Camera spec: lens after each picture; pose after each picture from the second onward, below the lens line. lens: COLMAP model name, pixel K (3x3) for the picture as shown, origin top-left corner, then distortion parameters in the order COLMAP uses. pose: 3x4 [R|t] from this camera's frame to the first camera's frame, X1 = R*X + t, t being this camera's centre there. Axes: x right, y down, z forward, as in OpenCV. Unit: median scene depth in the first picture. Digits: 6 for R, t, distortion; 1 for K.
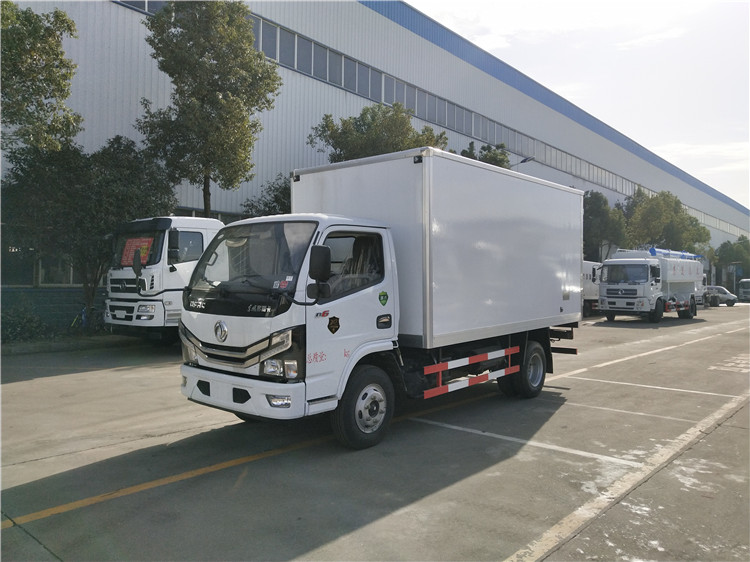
lens RADIAL K [[578.1, 0, 373.7], [0, 578.1, 280.1], [0, 0, 1]] dist [0.031823, 0.006154]
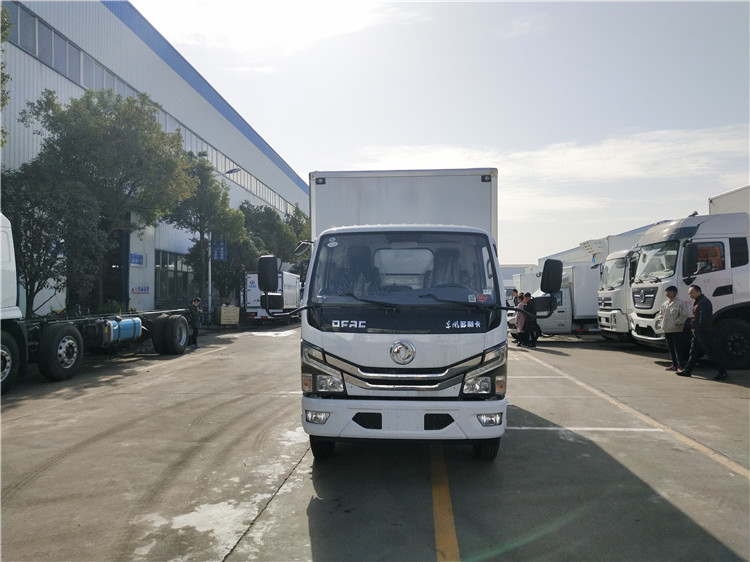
lens RADIAL K [[578.1, 0, 374.0], [0, 578.1, 282.4], [0, 0, 1]] dist [0.031823, 0.006154]
pose [[0.798661, -0.006145, 0.601750, -0.861412], [0.015082, 0.999838, -0.009806, -0.010959], [-0.601593, 0.016907, 0.798624, 0.333191]]
